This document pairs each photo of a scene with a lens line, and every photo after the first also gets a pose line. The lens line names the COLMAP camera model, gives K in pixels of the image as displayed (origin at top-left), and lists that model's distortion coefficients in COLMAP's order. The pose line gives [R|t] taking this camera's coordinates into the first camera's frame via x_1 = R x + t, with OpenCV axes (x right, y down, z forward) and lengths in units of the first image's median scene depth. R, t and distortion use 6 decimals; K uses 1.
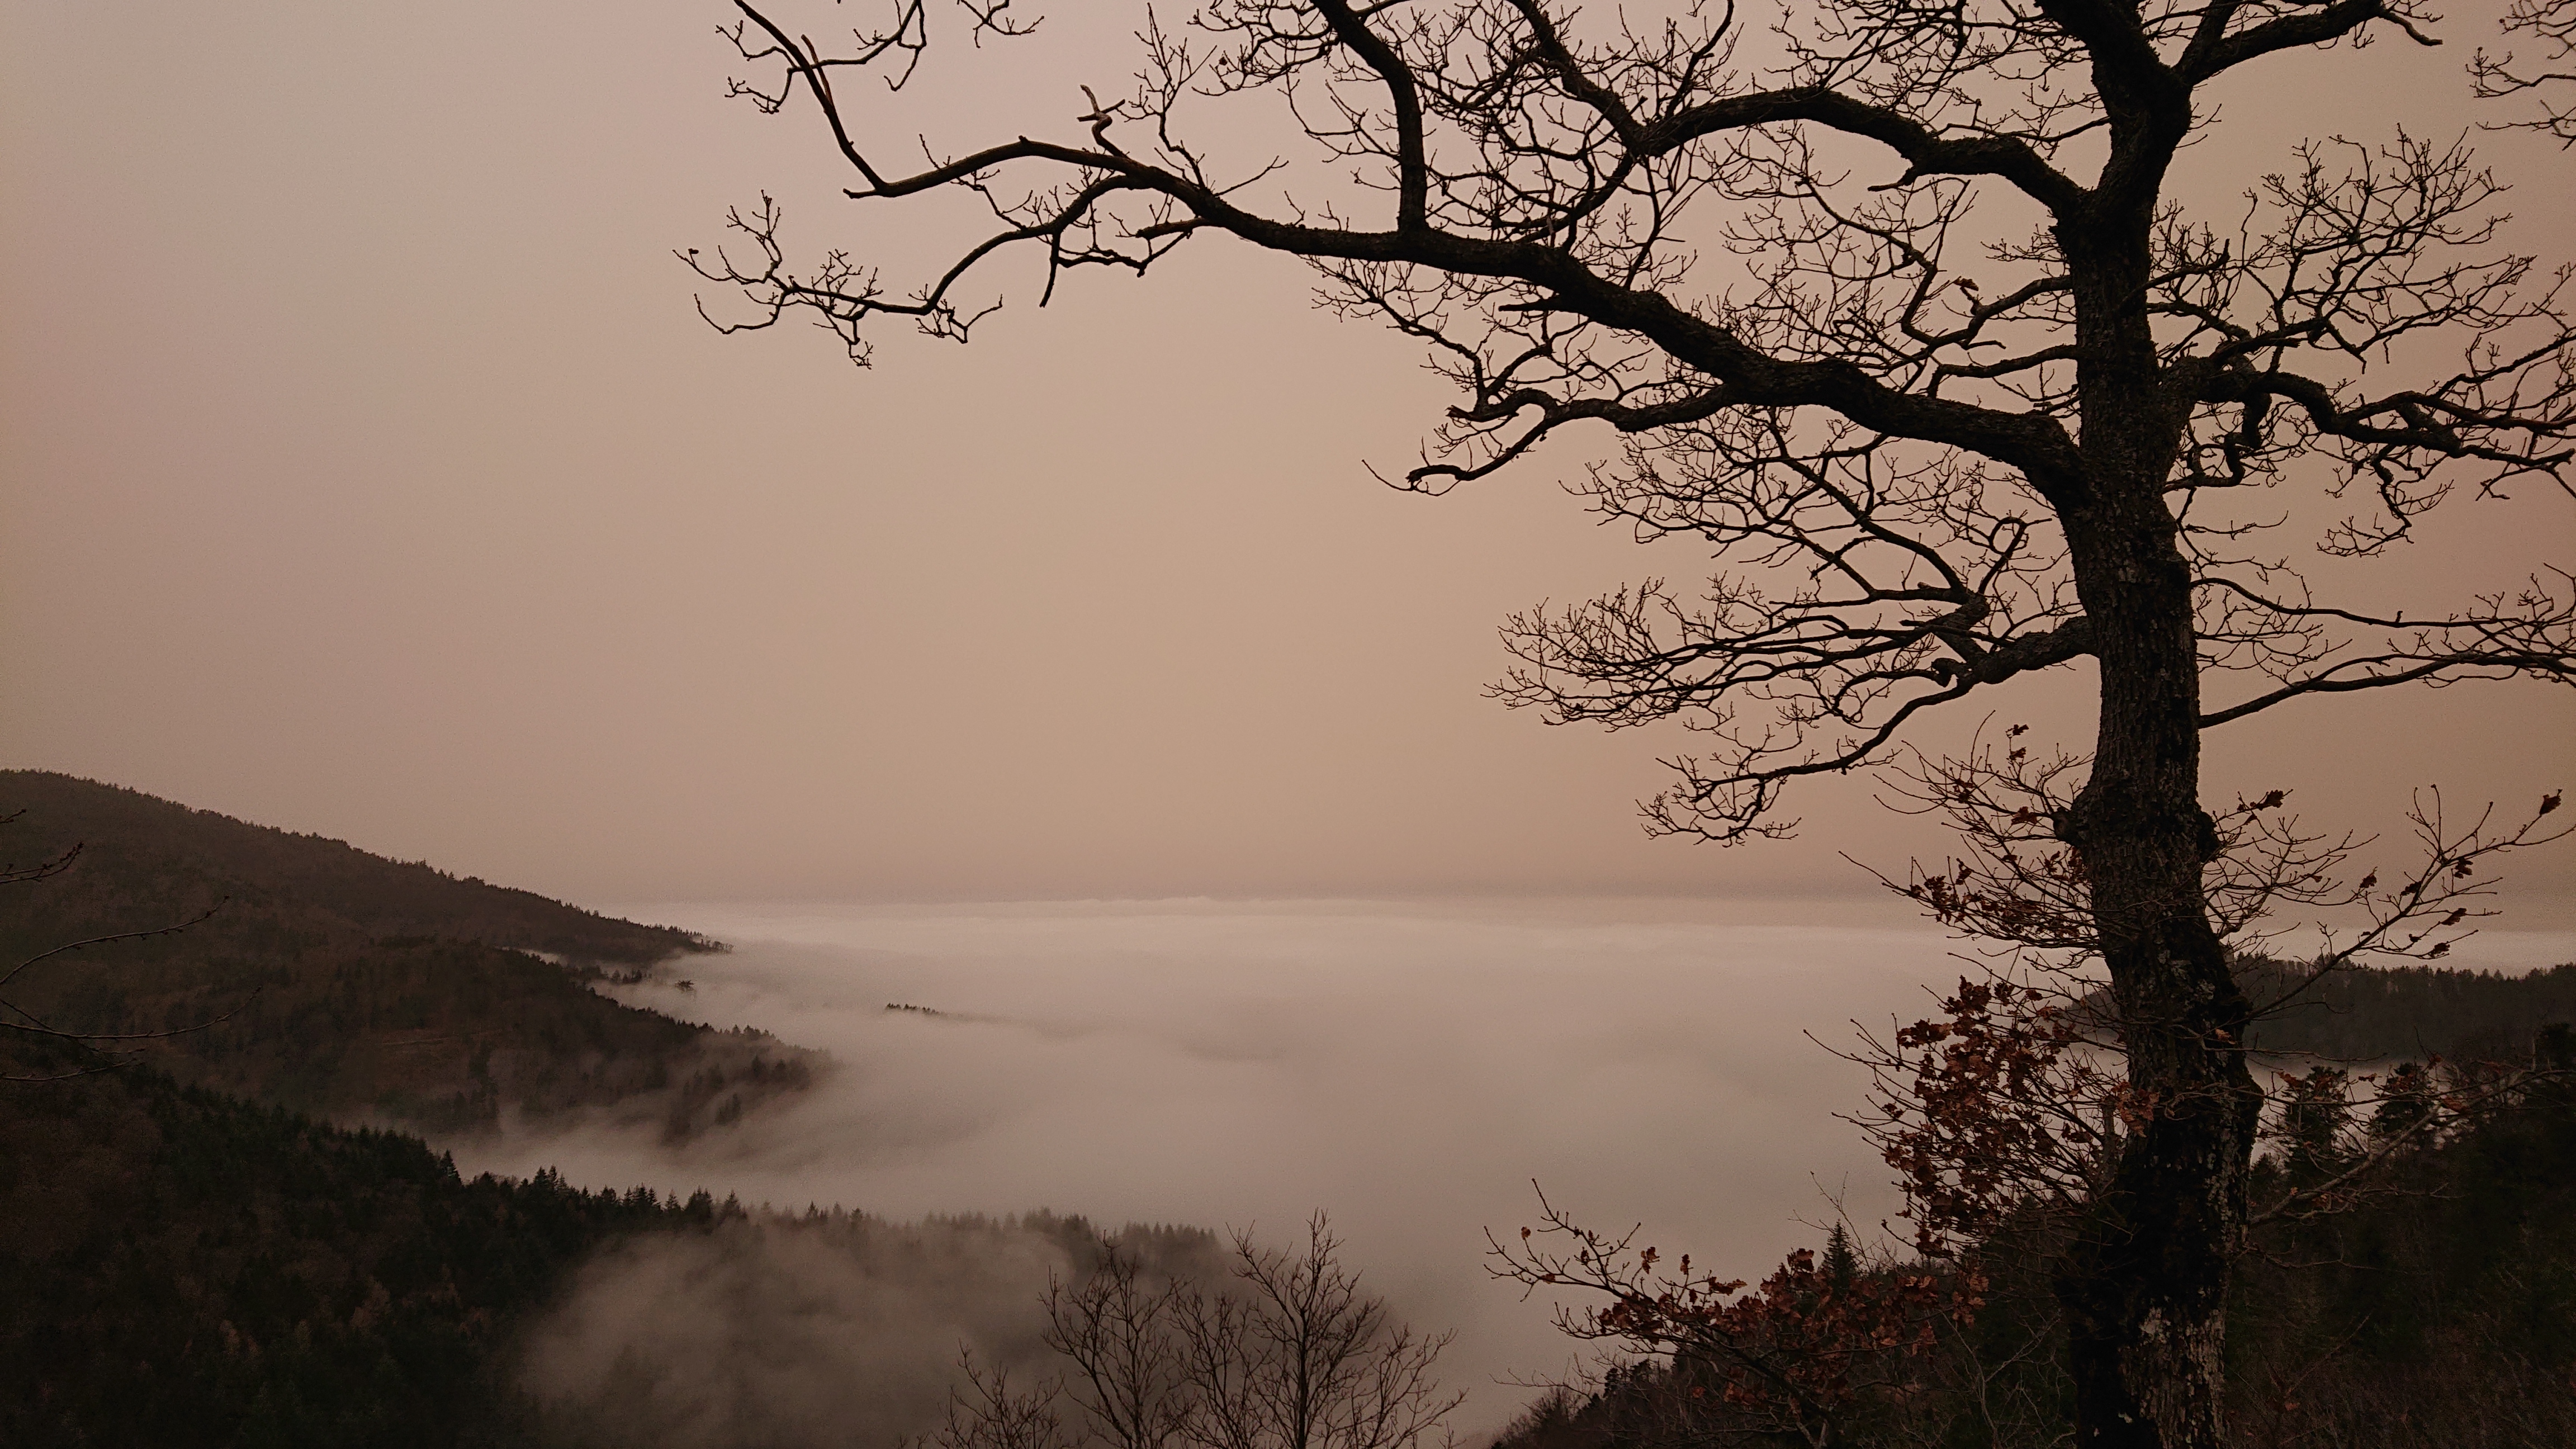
lens RADIAL K [[1695.5, 0, 1277.5], [0, 1695.5, 708.0], [0, 0, 1]] dist [0.209530, -0.310824]
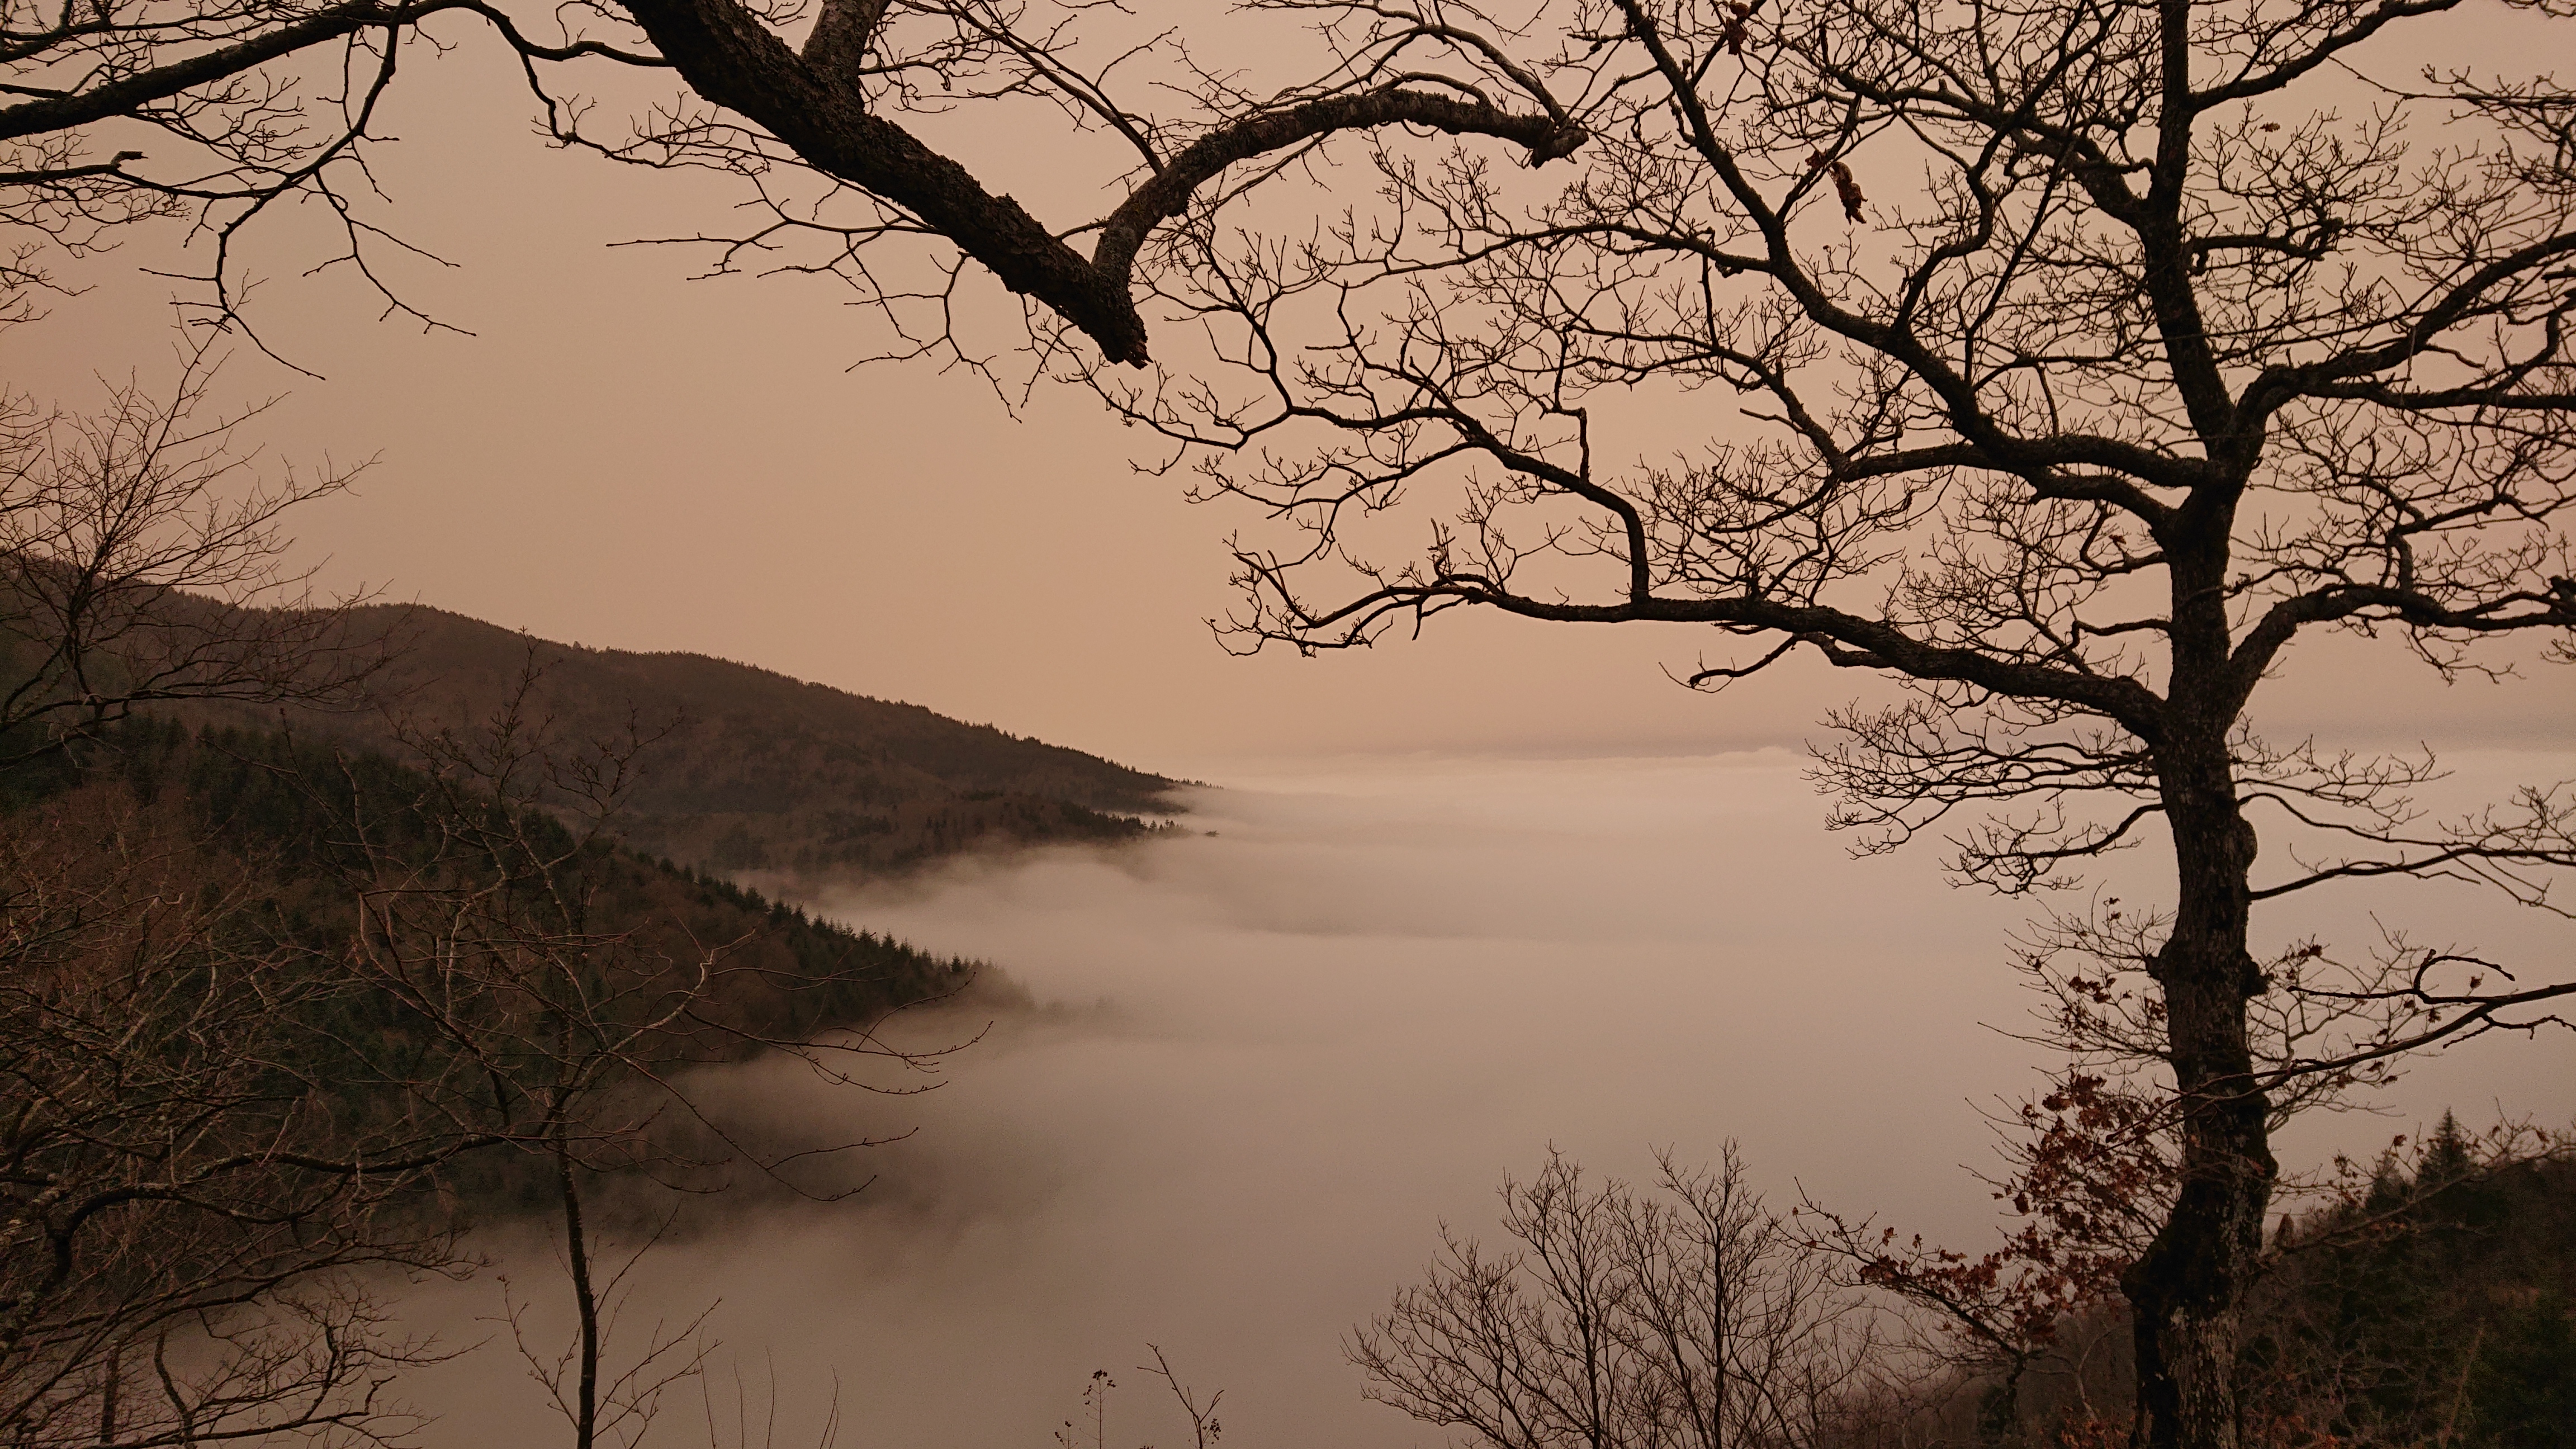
lens RADIAL K [[1710.1, 0, 1277.4], [0, 1710.1, 708.2], [0, 0, 1]] dist [0.202306, -0.312172]
pose [[0.959004, -0.019214, -0.282741, 0.161450], [0.042845, 0.996061, 0.077632, -0.251153], [0.280136, -0.086563, 0.956050, -0.482451]]
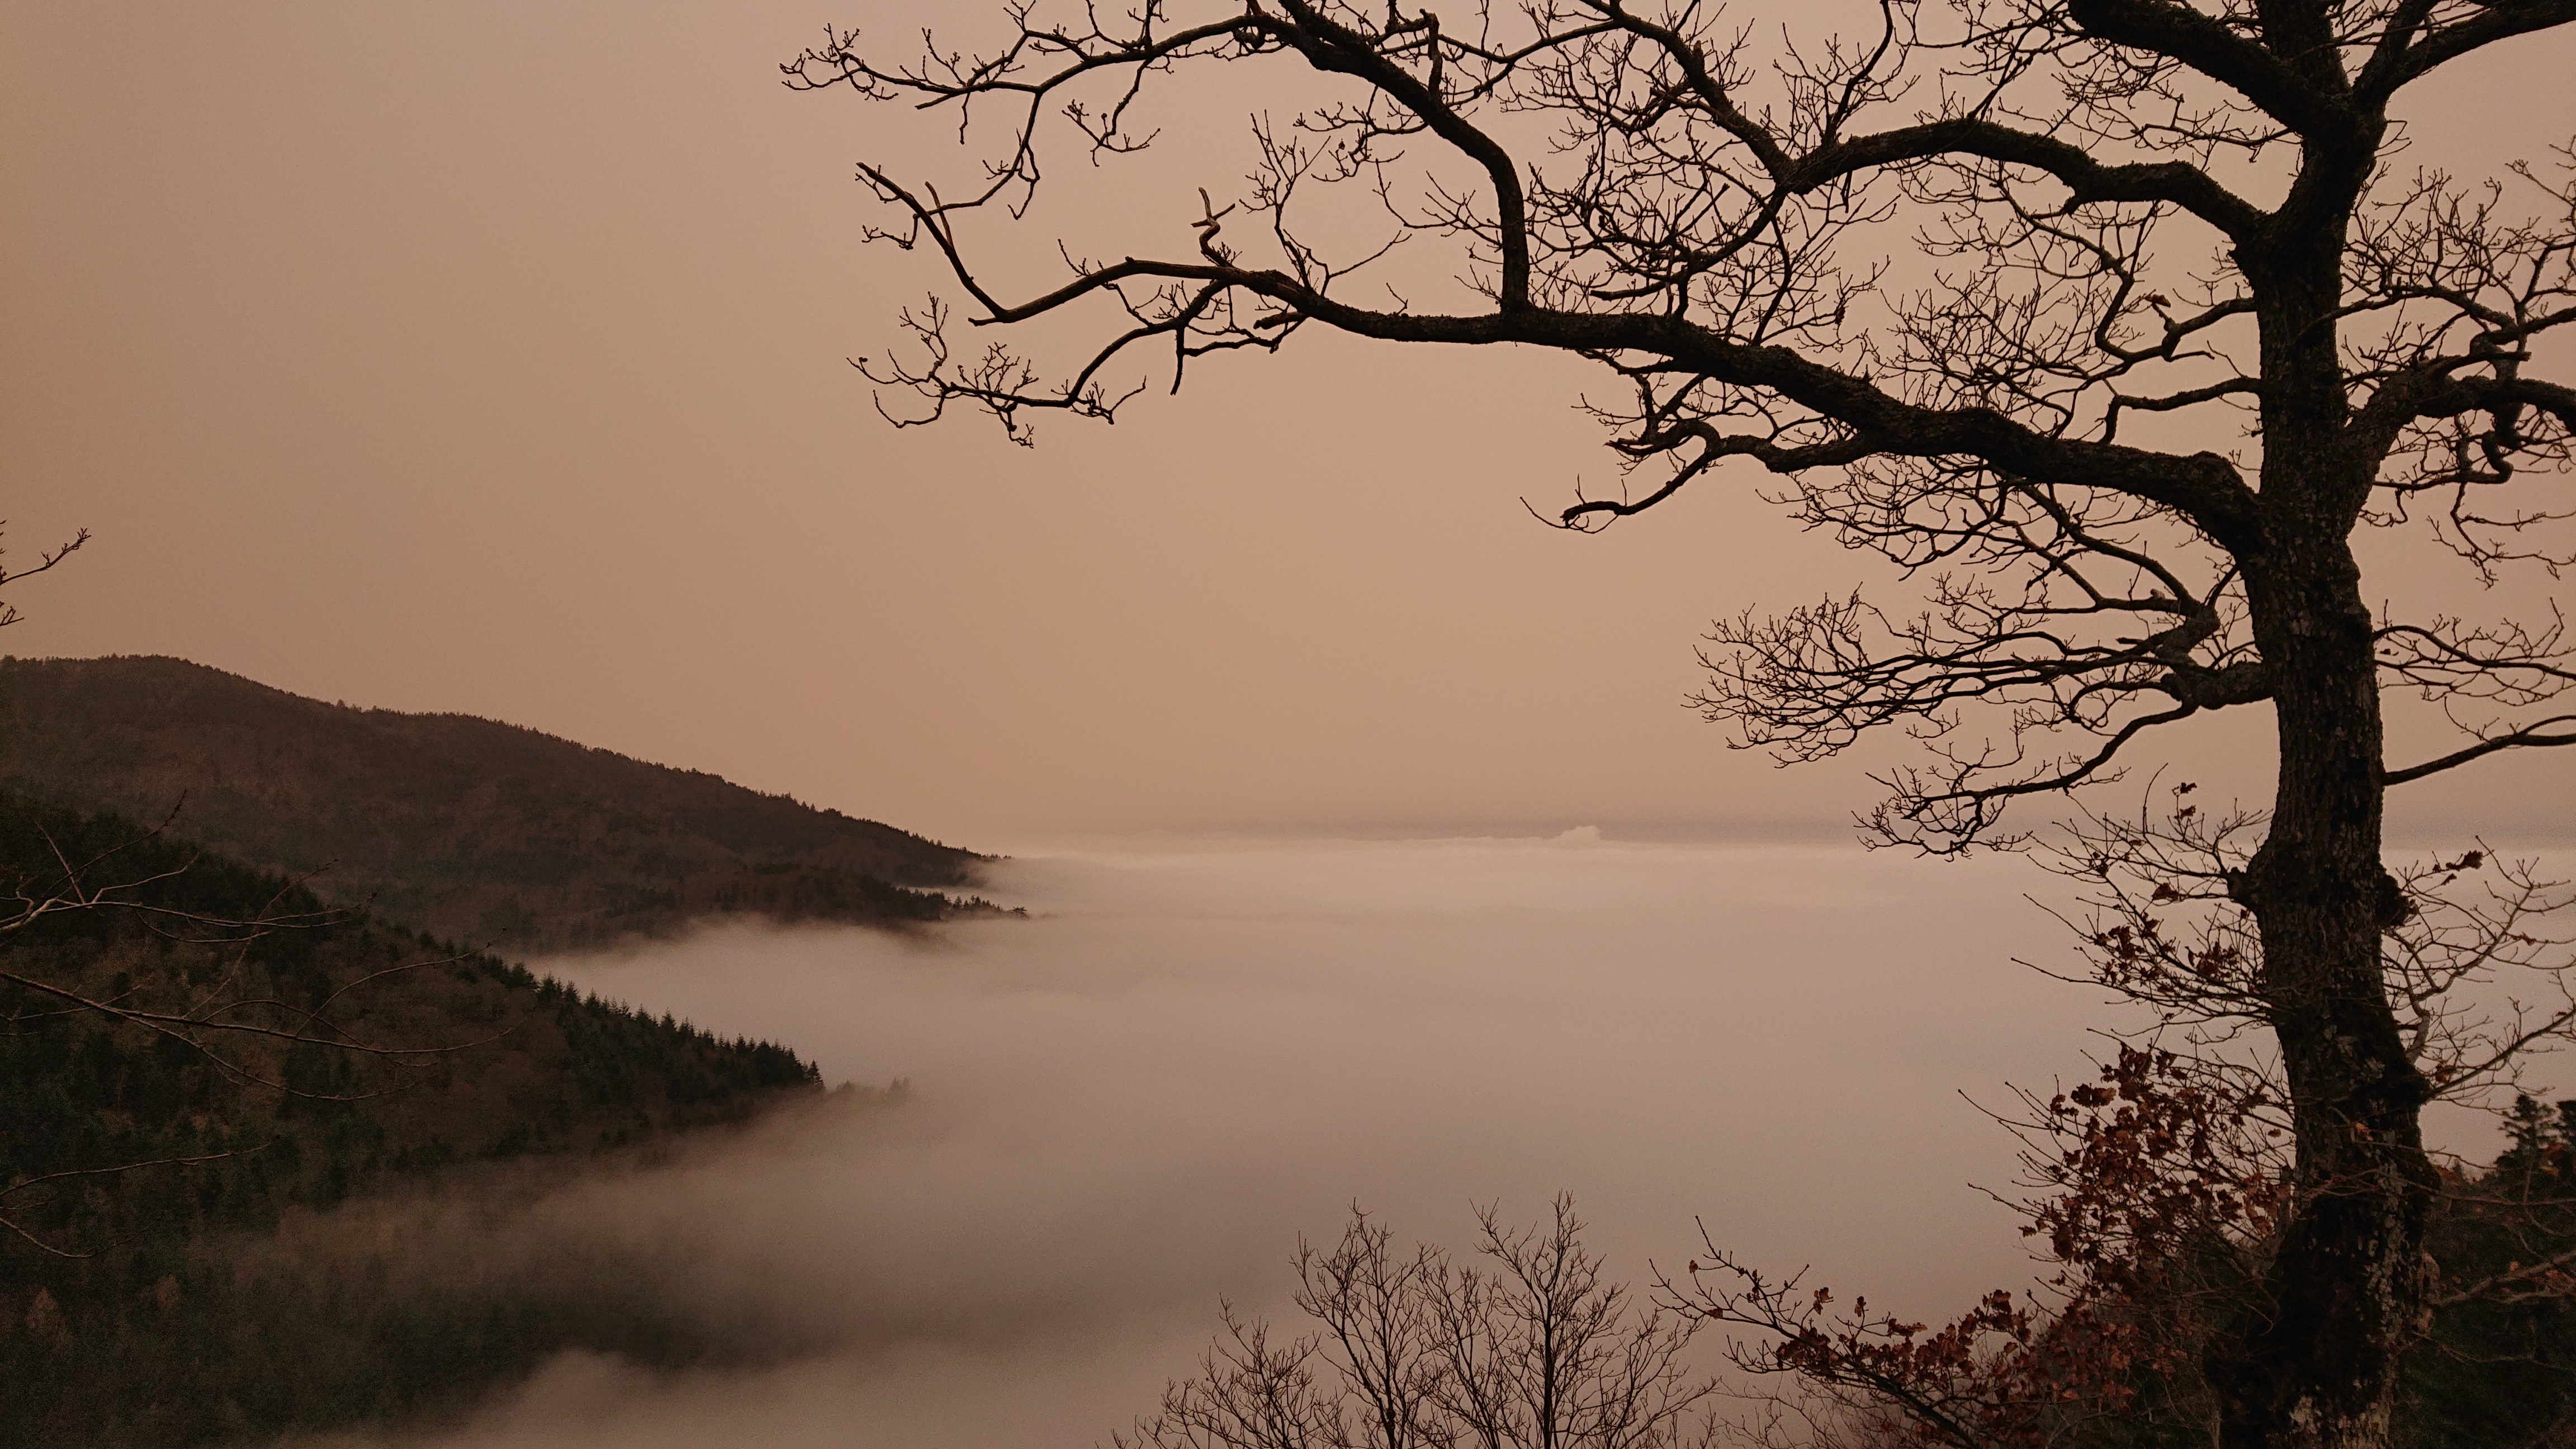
lens RADIAL K [[1710.1, 0, 1277.4], [0, 1710.1, 708.2], [0, 0, 1]] dist [0.202306, -0.312172]
pose [[0.984221, -0.008138, -0.176758, 0.094390], [0.014761, 0.999236, 0.036187, -0.065134], [0.176328, -0.038225, 0.983589, -0.032869]]
